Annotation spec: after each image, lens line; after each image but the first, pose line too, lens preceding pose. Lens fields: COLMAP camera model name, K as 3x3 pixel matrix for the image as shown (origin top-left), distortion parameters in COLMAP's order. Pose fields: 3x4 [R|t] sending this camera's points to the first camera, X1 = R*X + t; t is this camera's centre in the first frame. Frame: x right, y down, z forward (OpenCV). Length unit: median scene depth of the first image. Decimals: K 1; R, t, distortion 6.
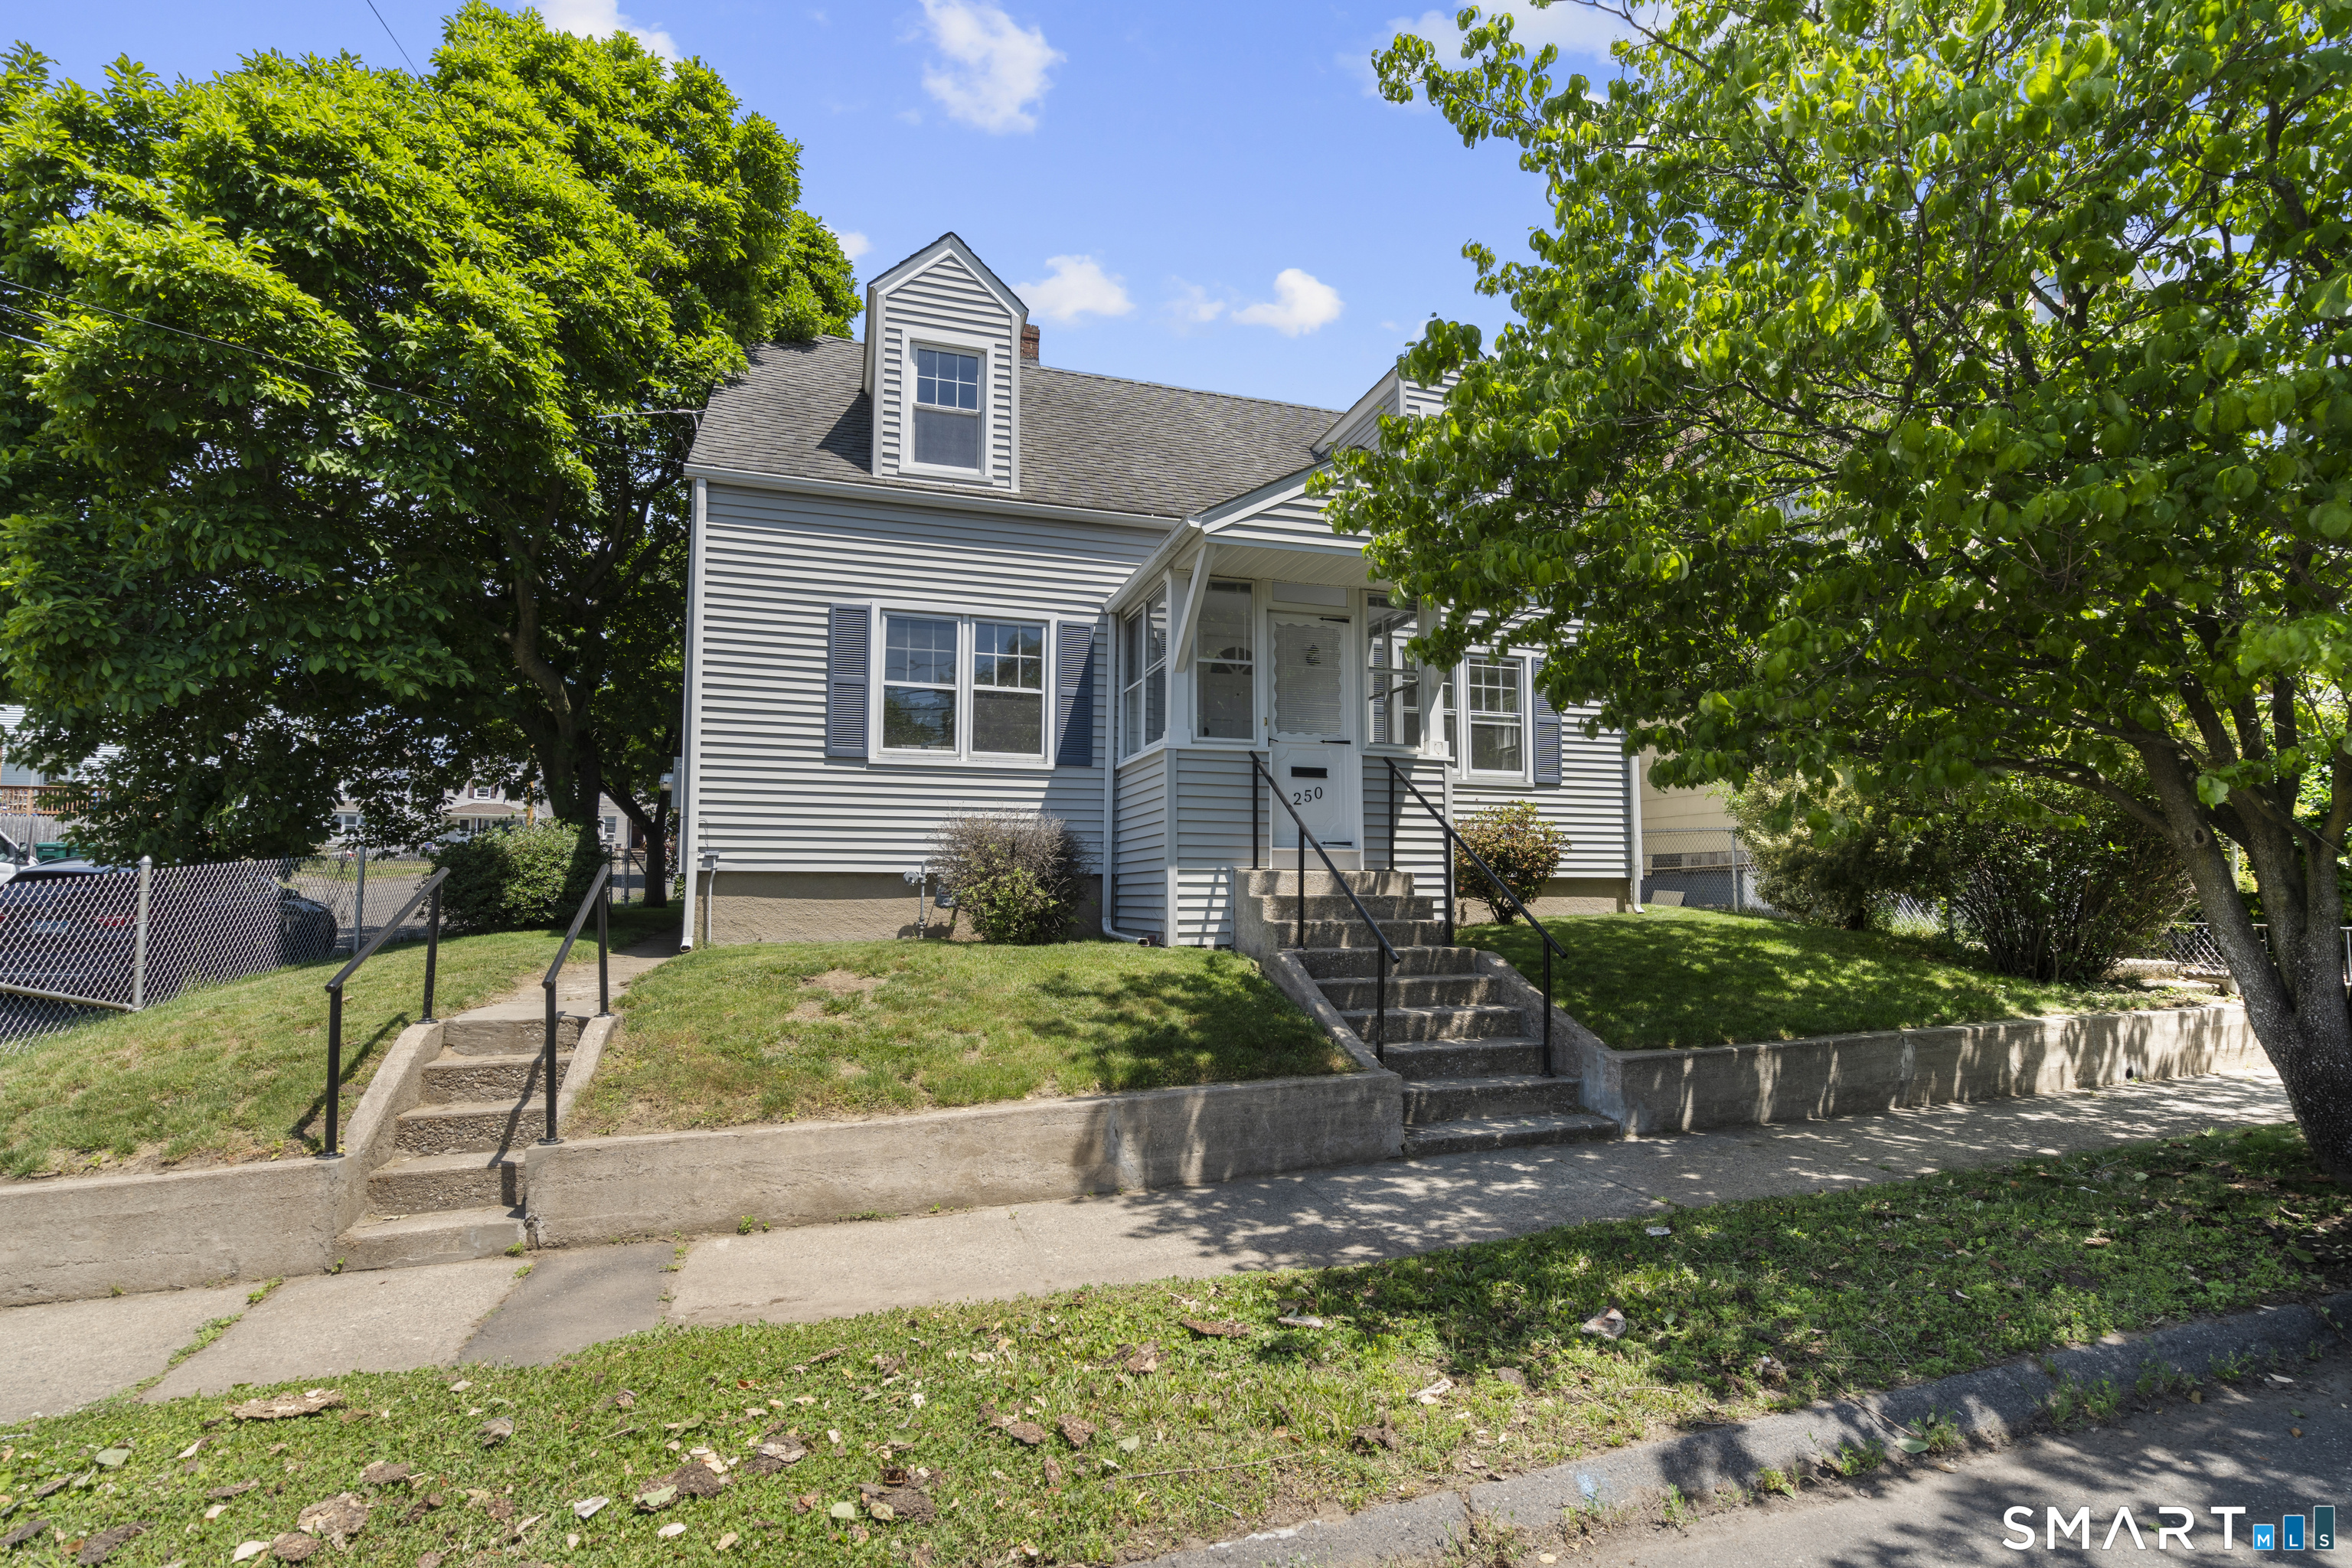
lens RADIAL K [[1085.9, 0, 1166.3], [0, 1085.9, 760.1], [0, 0, 1]] dist [-0.002768, 0.000537]
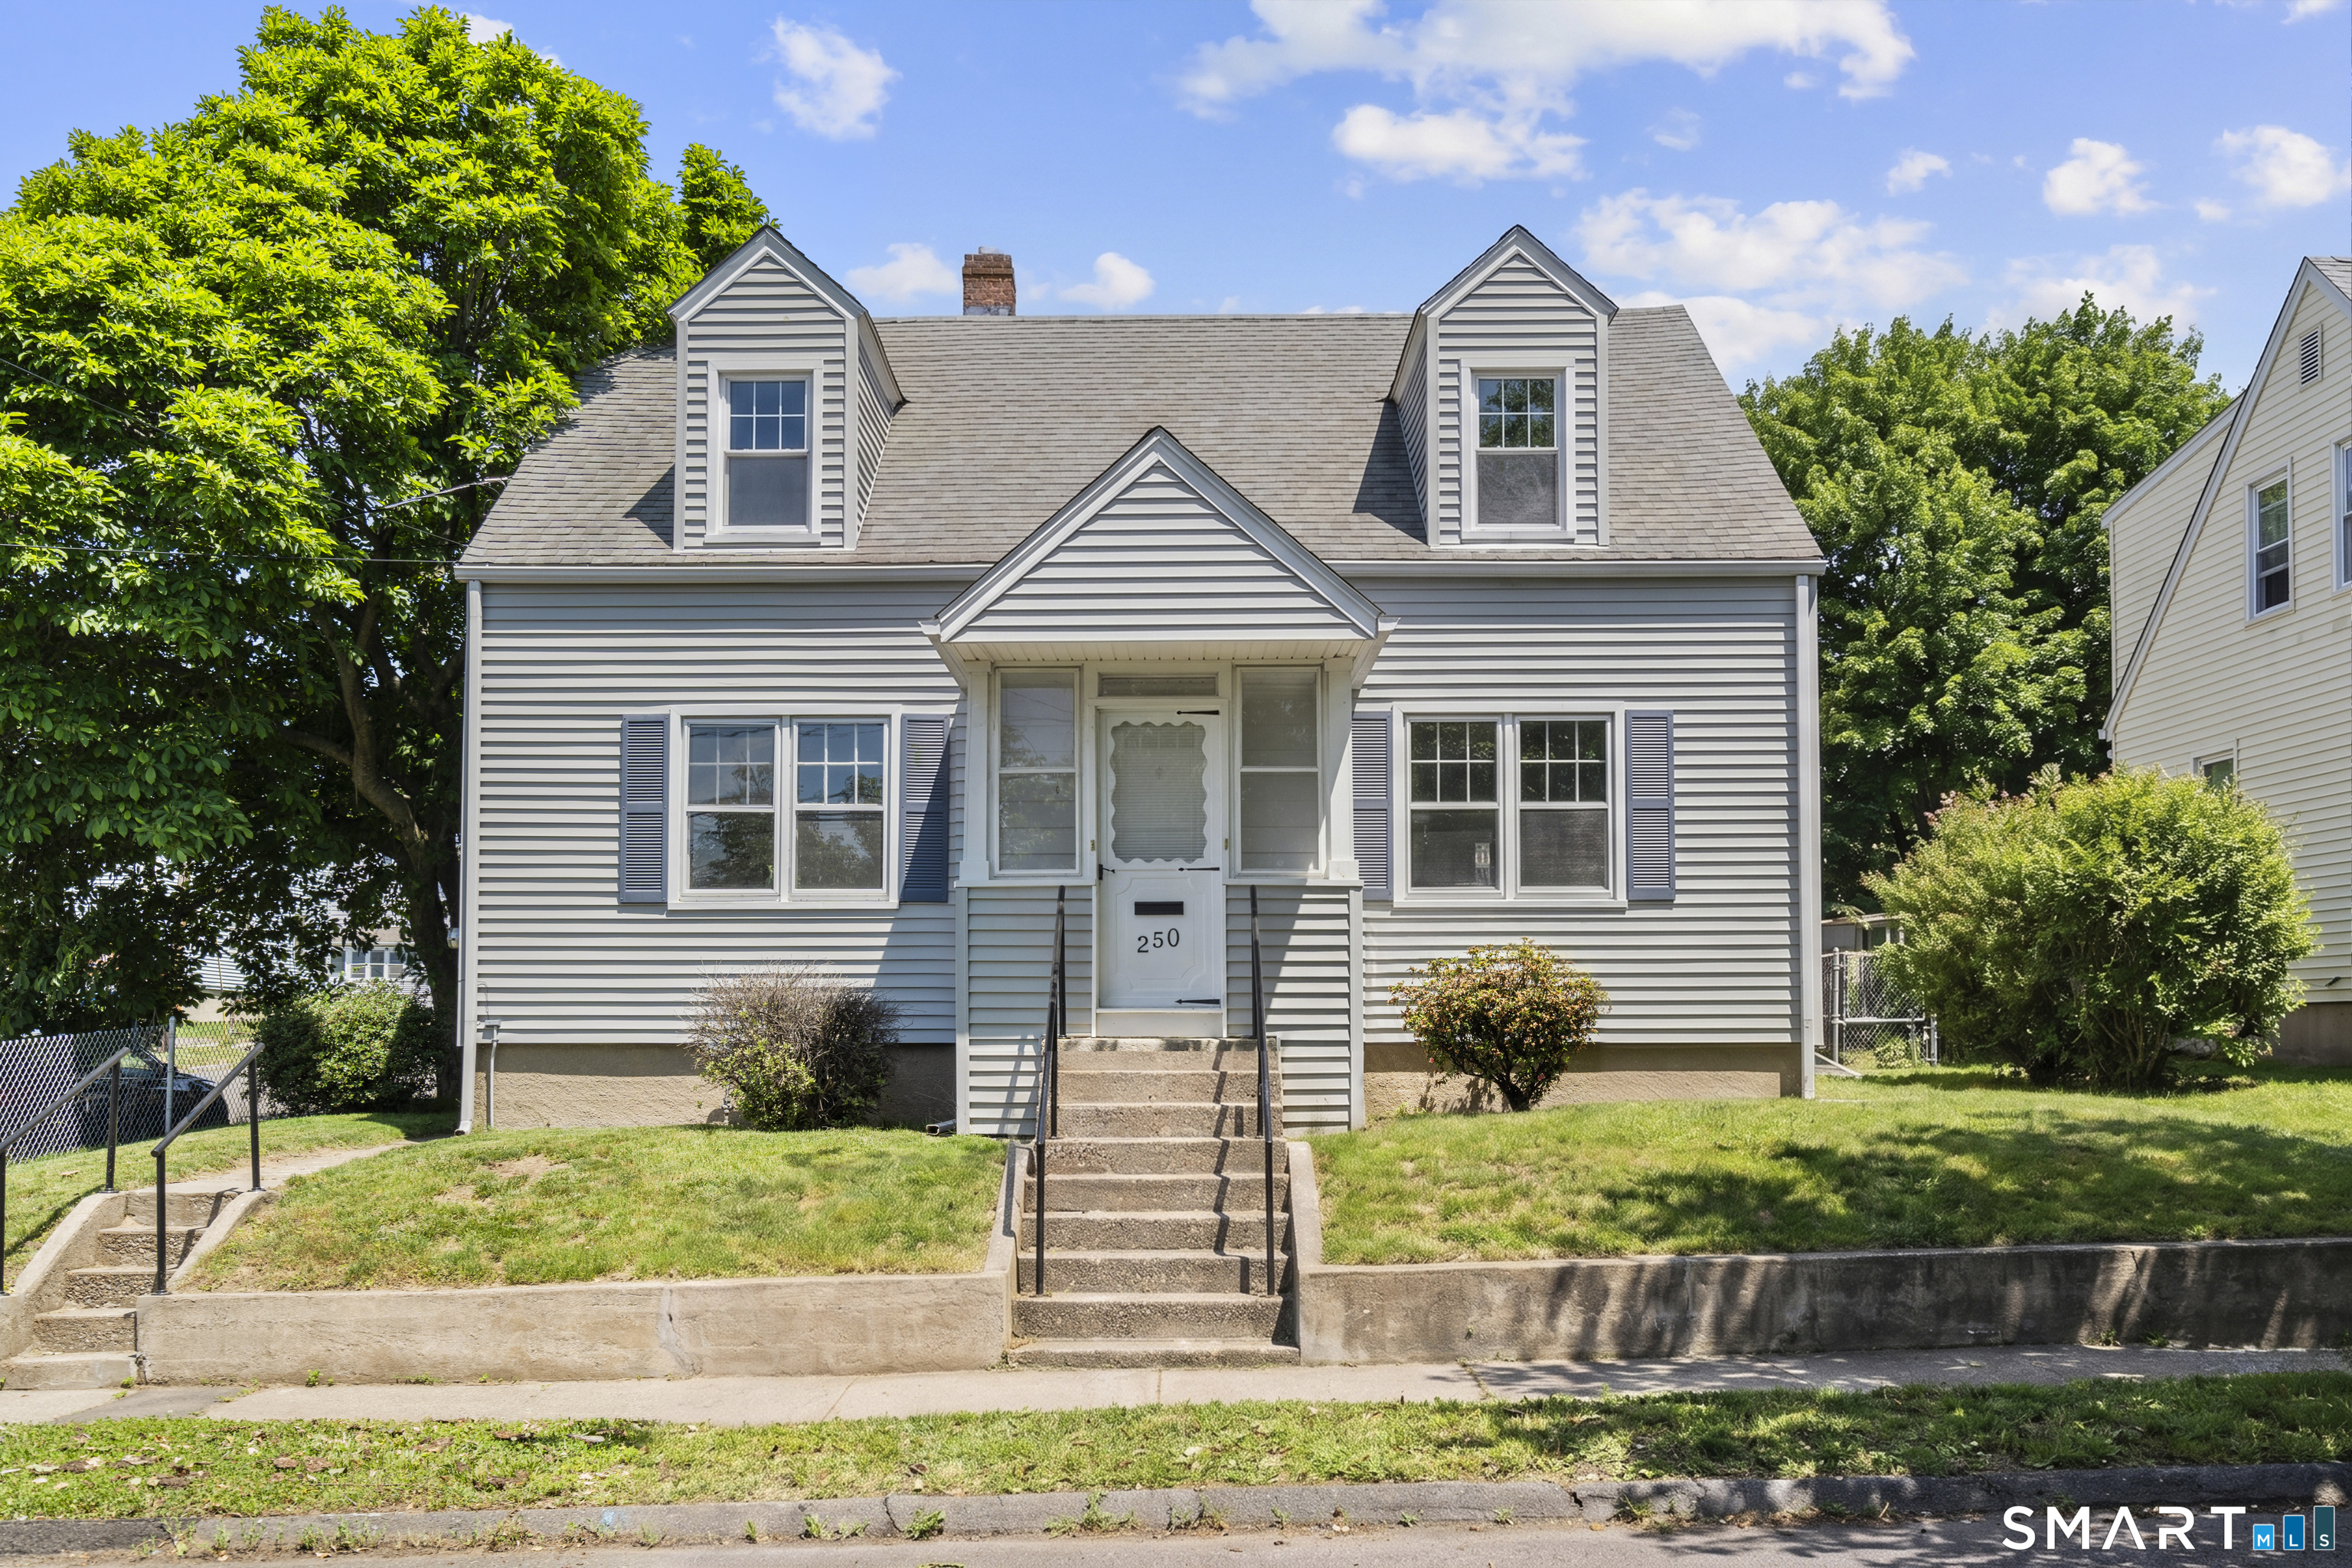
lens RADIAL K [[2068.3, 0, 1179.6], [0, 2068.3, 793.8], [0, 0, 1]] dist [-0.013720, -0.018533]
pose [[0.952298, -0.042913, -0.302138, 0.554565], [0.040494, 0.999078, -0.014268, -0.045209], [0.302471, 0.001353, 0.953158, -0.355555]]
